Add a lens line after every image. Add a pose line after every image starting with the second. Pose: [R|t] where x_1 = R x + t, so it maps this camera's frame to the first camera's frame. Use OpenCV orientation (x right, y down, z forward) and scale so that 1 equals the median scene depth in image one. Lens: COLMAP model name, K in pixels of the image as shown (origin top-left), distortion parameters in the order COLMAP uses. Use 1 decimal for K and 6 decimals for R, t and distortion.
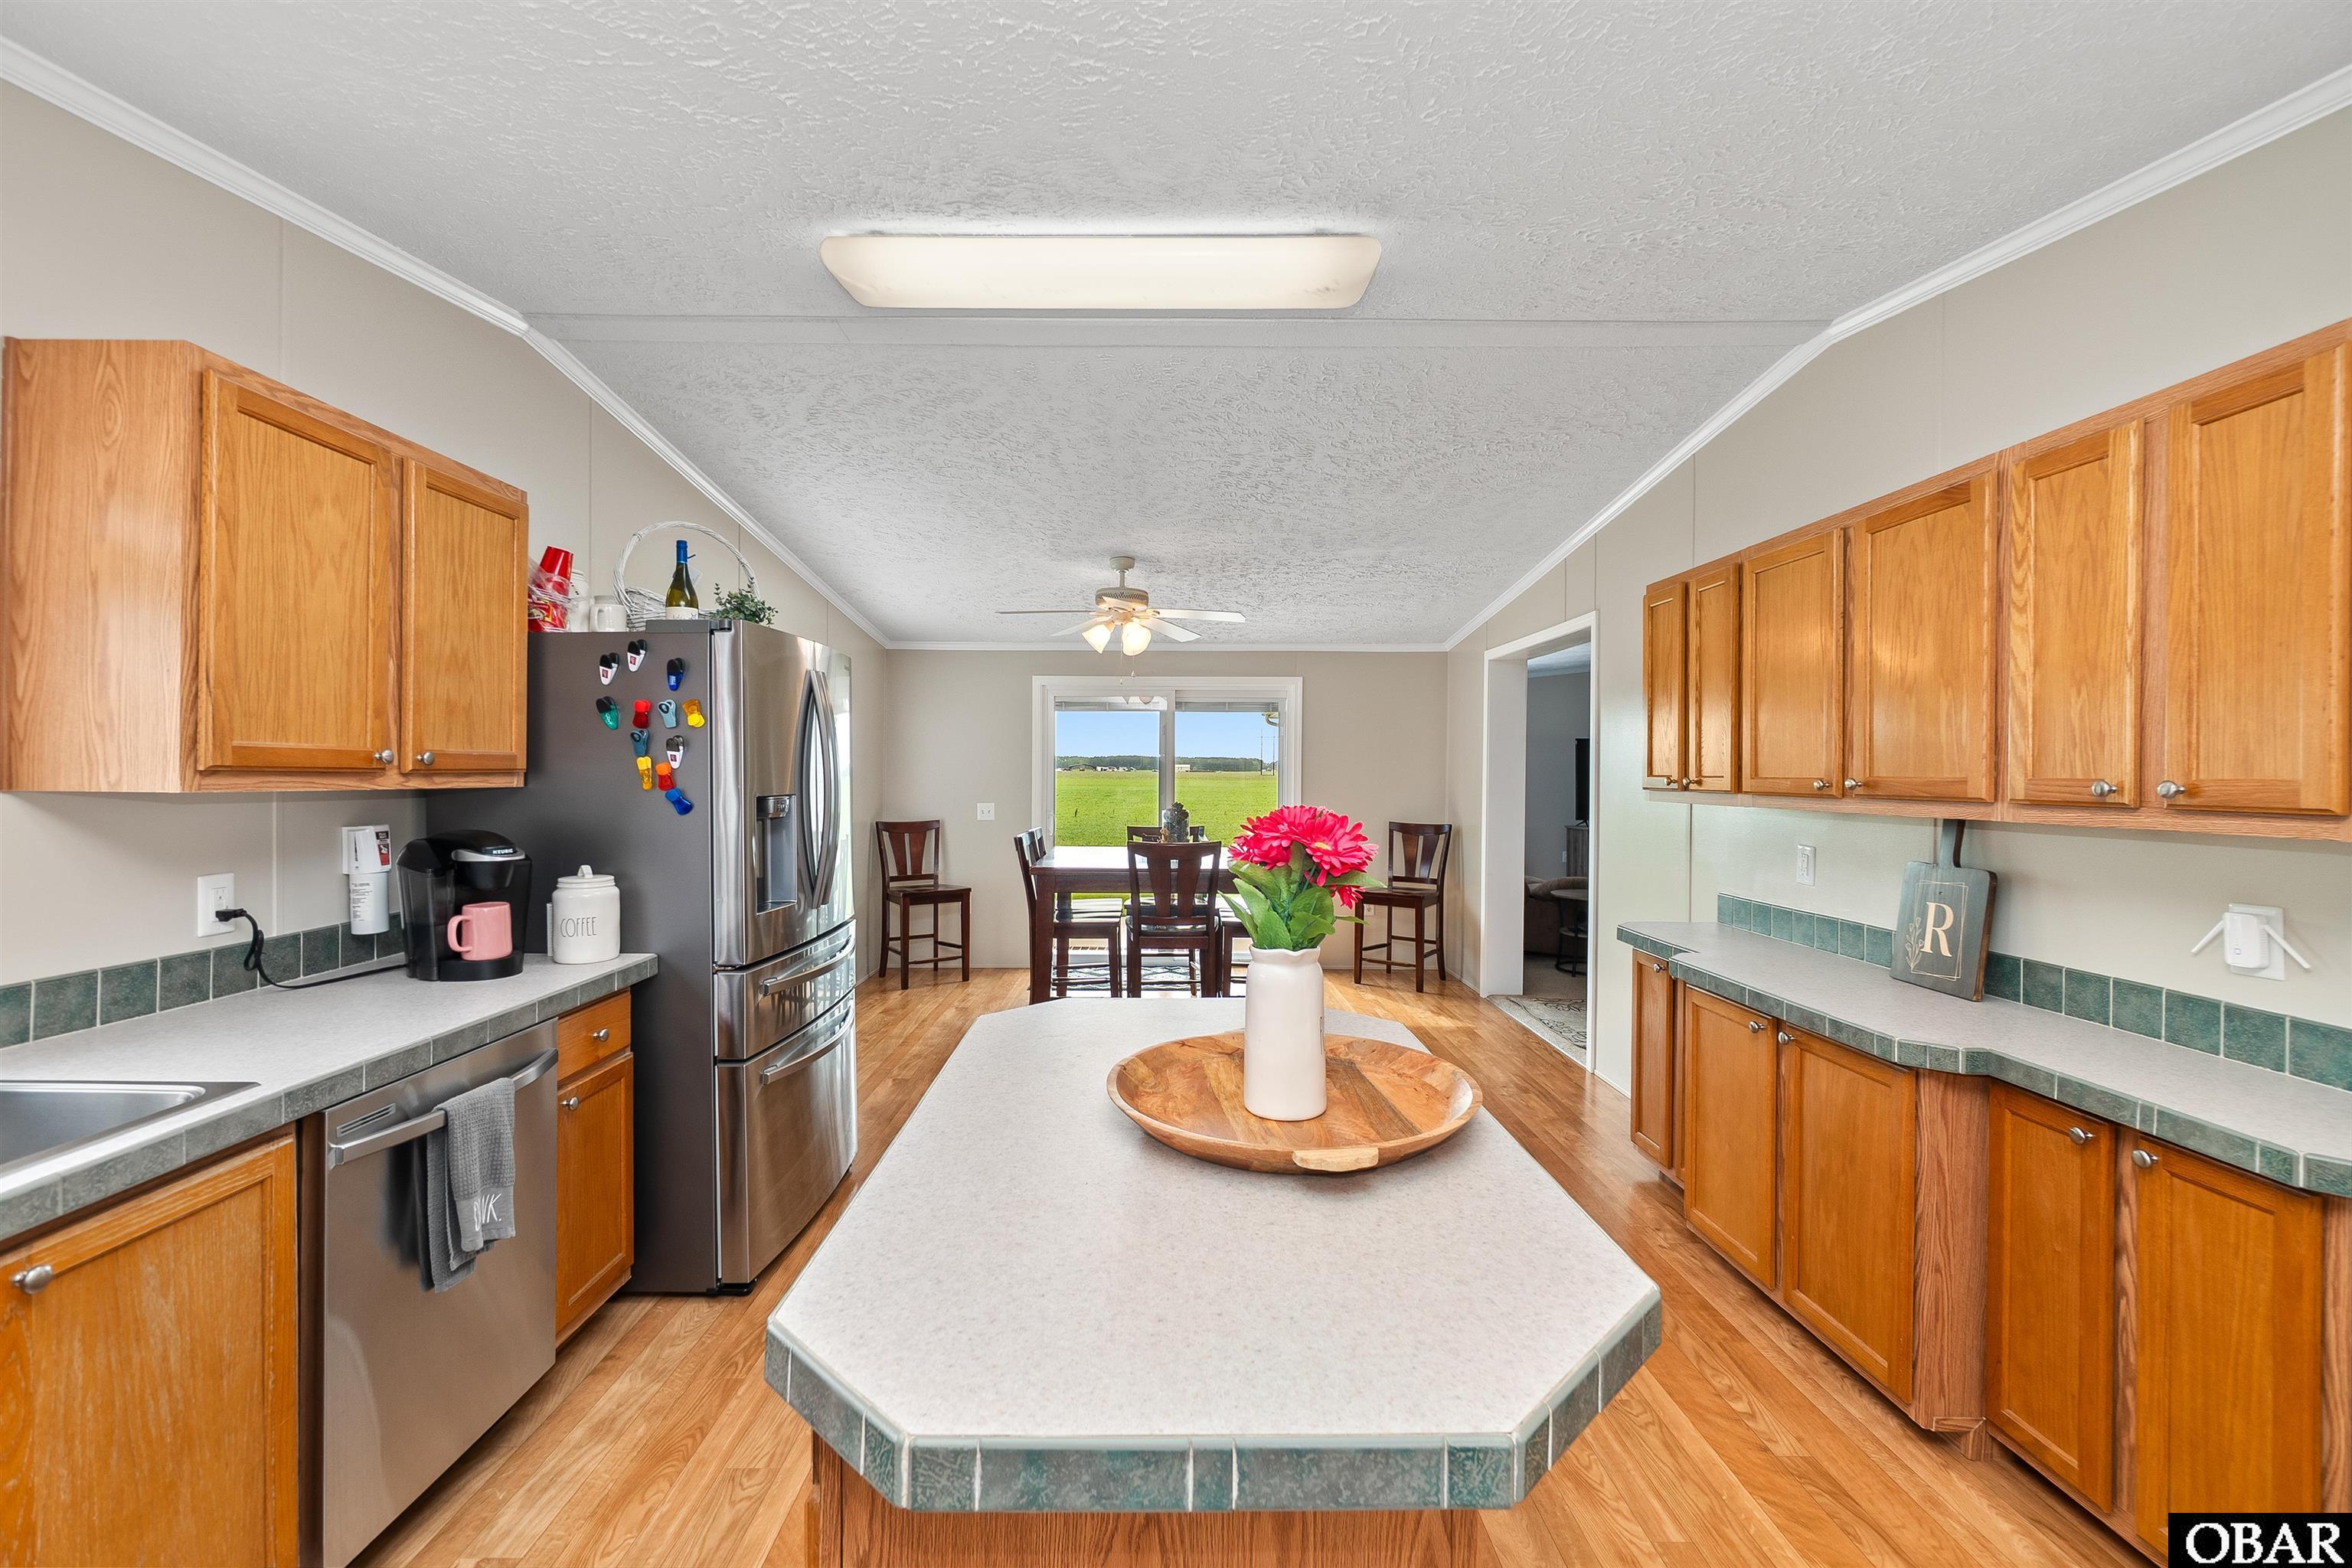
lens RADIAL K [[1011.6, 0, 1161.0], [0, 1011.6, 774.6], [0, 0, 1]] dist [-0.006249, -0.000088]
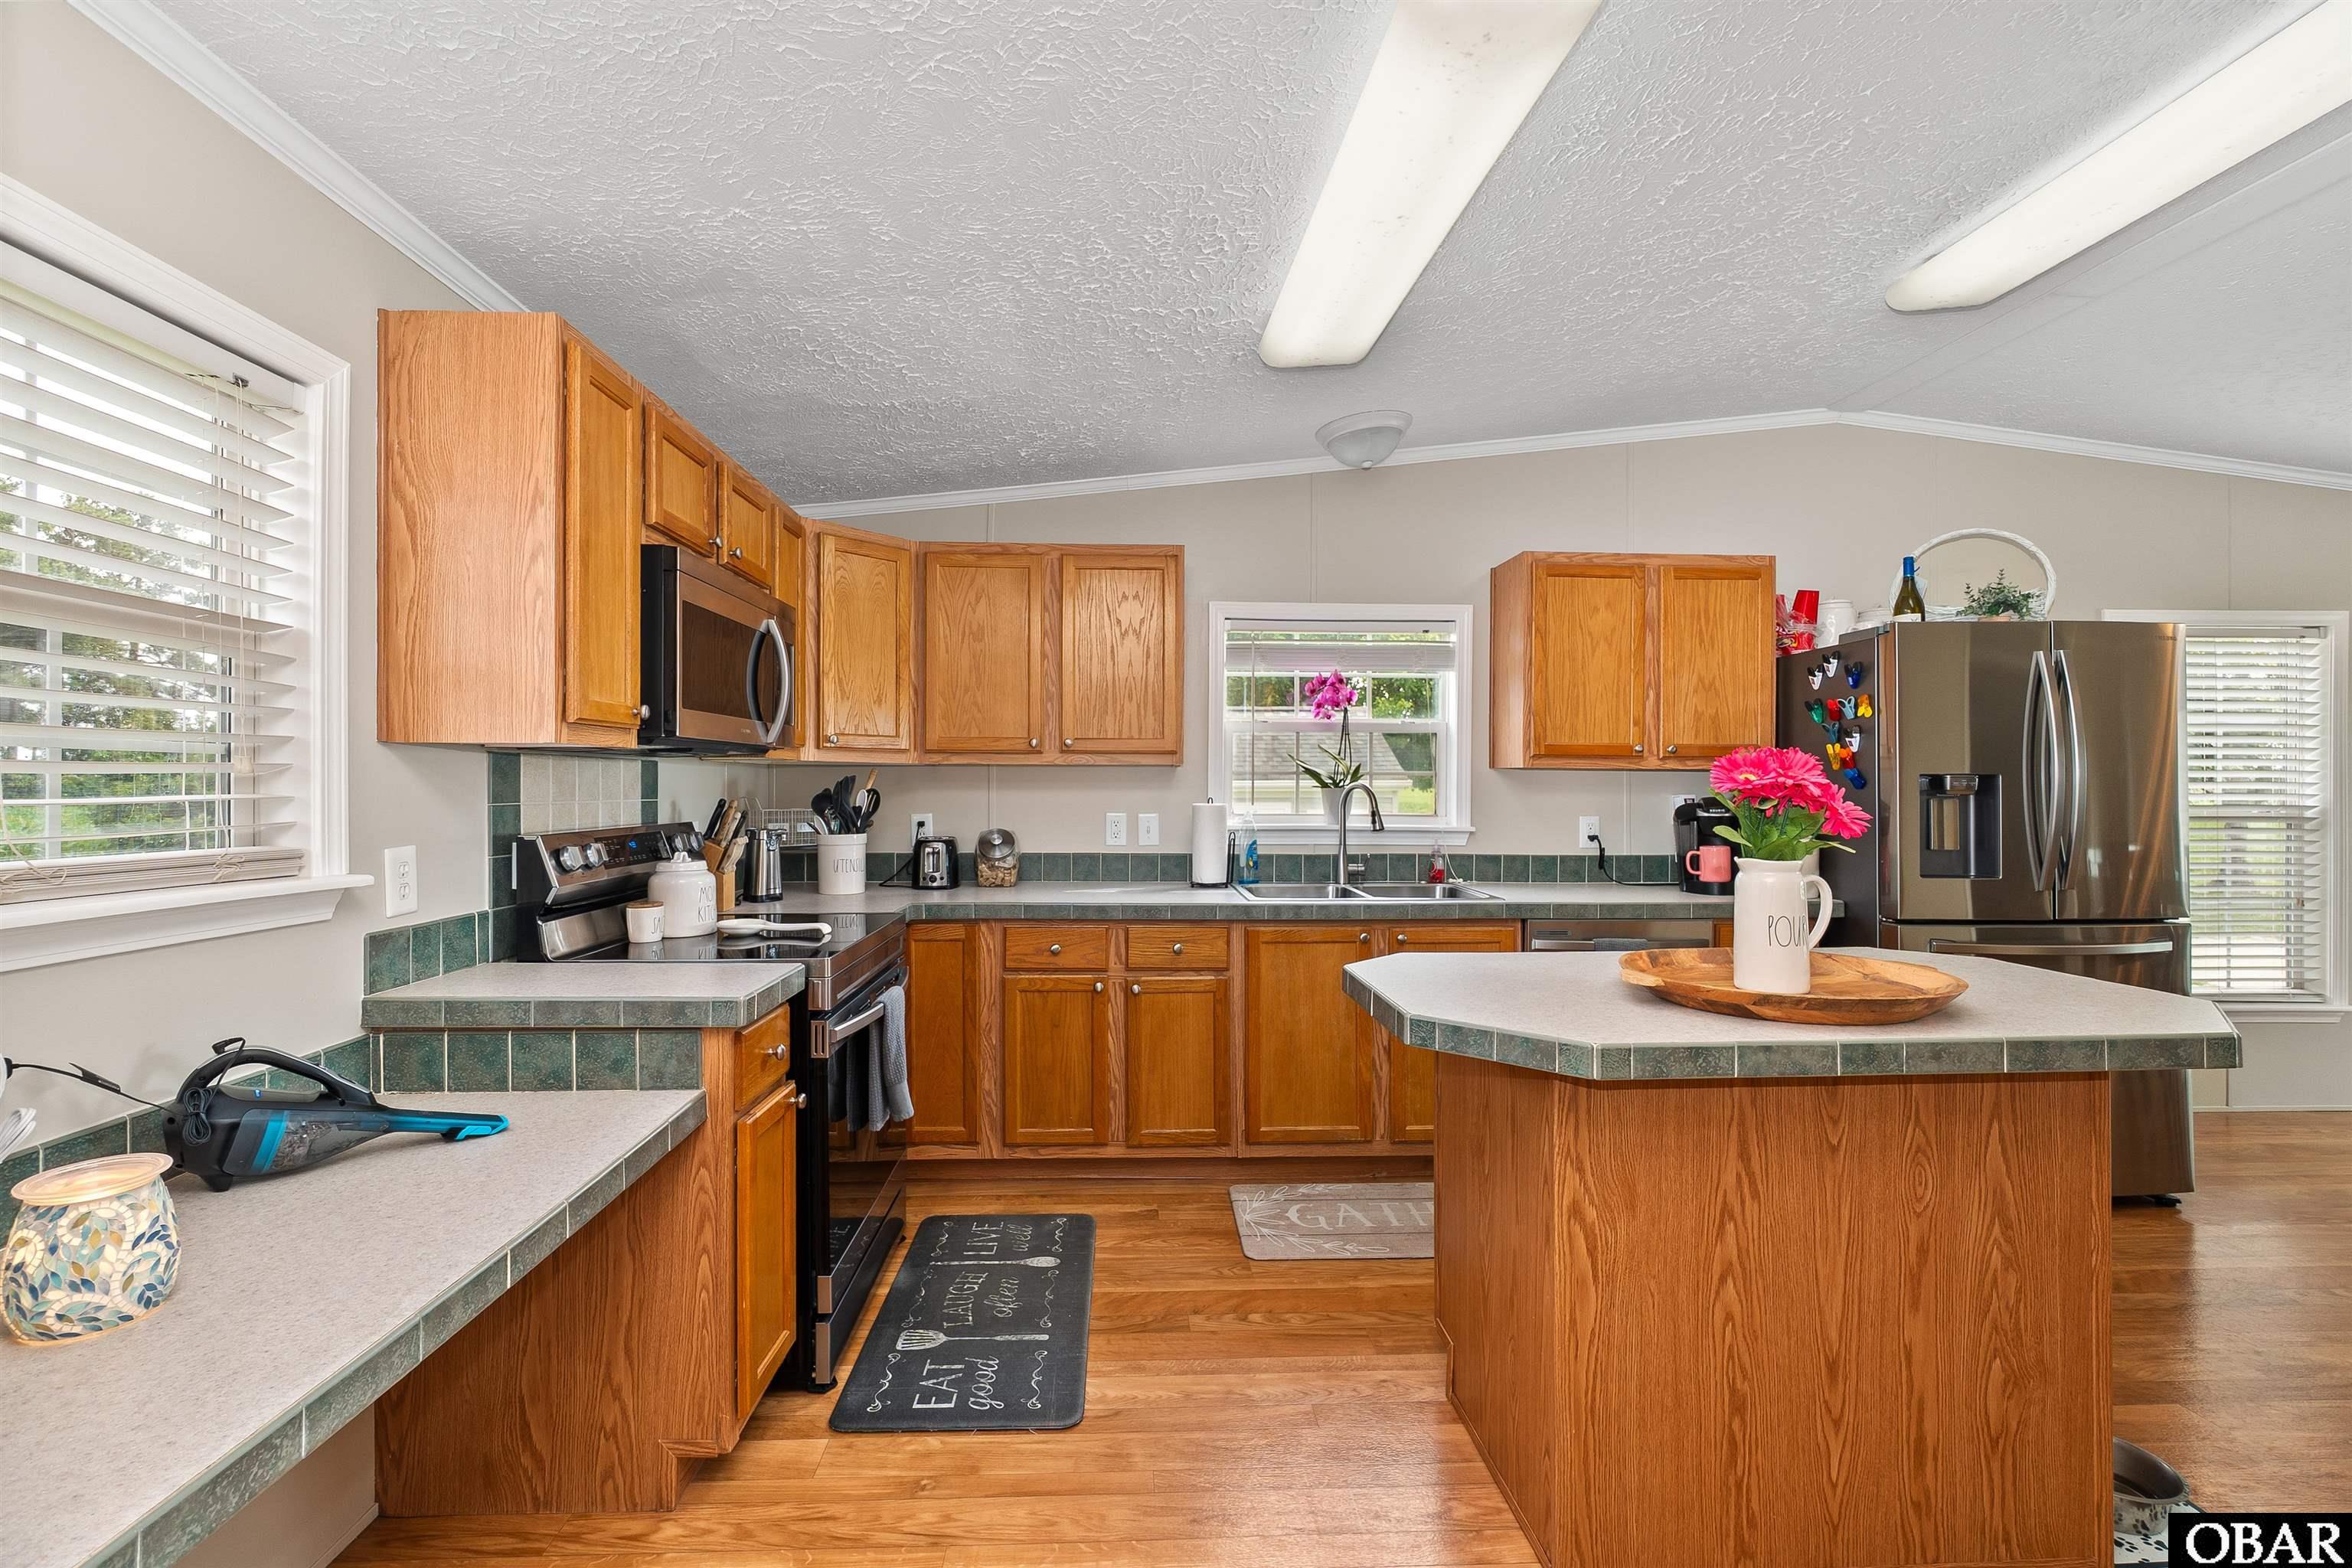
lens RADIAL K [[956.9, 0, 1146.2], [0, 956.9, 792.4], [0, 0, 1]] dist [-0.000211, 0.000002]
pose [[0.030376, 0.001797, -0.999537, 0.742418], [-0.007515, 0.999971, 0.001569, 0.054499], [0.999510, 0.007464, 0.030389, 0.114267]]
